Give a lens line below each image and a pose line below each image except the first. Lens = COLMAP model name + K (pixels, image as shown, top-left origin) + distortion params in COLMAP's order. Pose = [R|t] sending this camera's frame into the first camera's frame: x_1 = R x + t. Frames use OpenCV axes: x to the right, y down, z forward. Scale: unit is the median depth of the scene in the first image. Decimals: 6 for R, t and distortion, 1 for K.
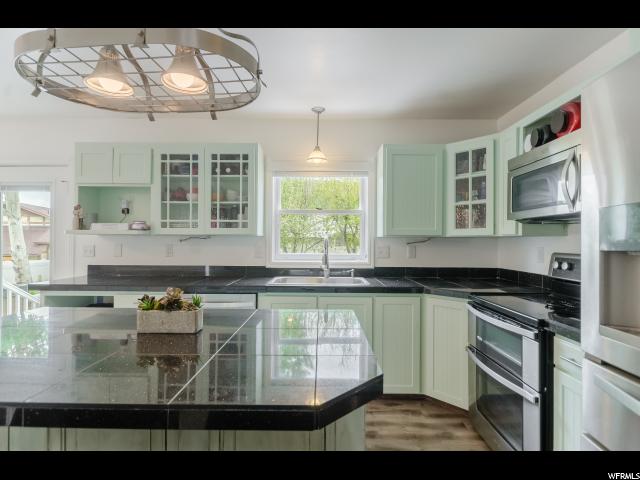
lens RADIAL K [[332.9, 0, 320.0], [0, 332.9, 240.0], [0, 0, 1]] dist [0.001532, 0.000106]
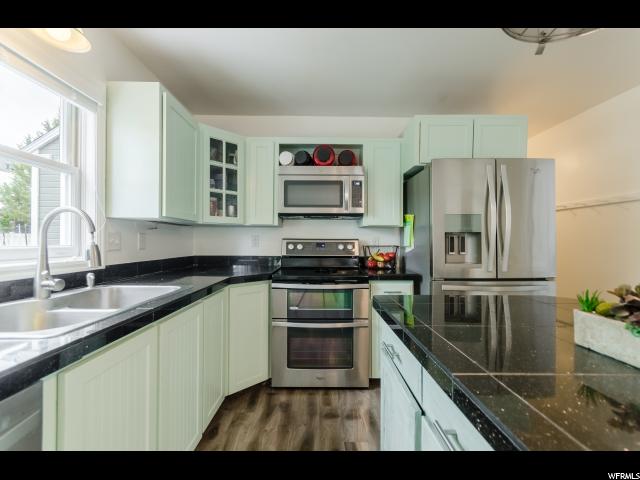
lens RADIAL K [[279.9, 0, 320.0], [0, 279.9, 240.0], [0, 0, 1]] dist [0.003882, 0.000374]
pose [[-0.011233, -0.002175, 0.999935, -0.397226], [-0.010201, 0.999946, 0.002060, 0.031293], [-0.999885, -0.010178, -0.011254, 0.670053]]
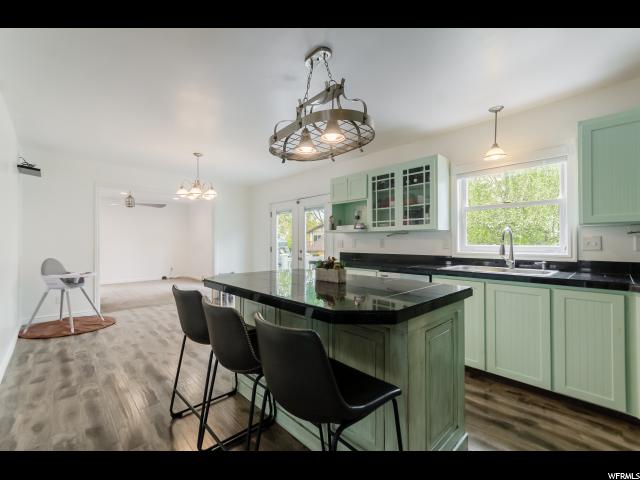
lens RADIAL K [[279.9, 0, 320.0], [0, 279.9, 240.0], [0, 0, 1]] dist [0.003882, 0.000374]
pose [[0.692902, -0.012984, -0.720915, 0.252825], [0.007441, 0.999913, -0.010856, 0.032543], [0.720994, 0.002158, 0.692938, -0.024607]]
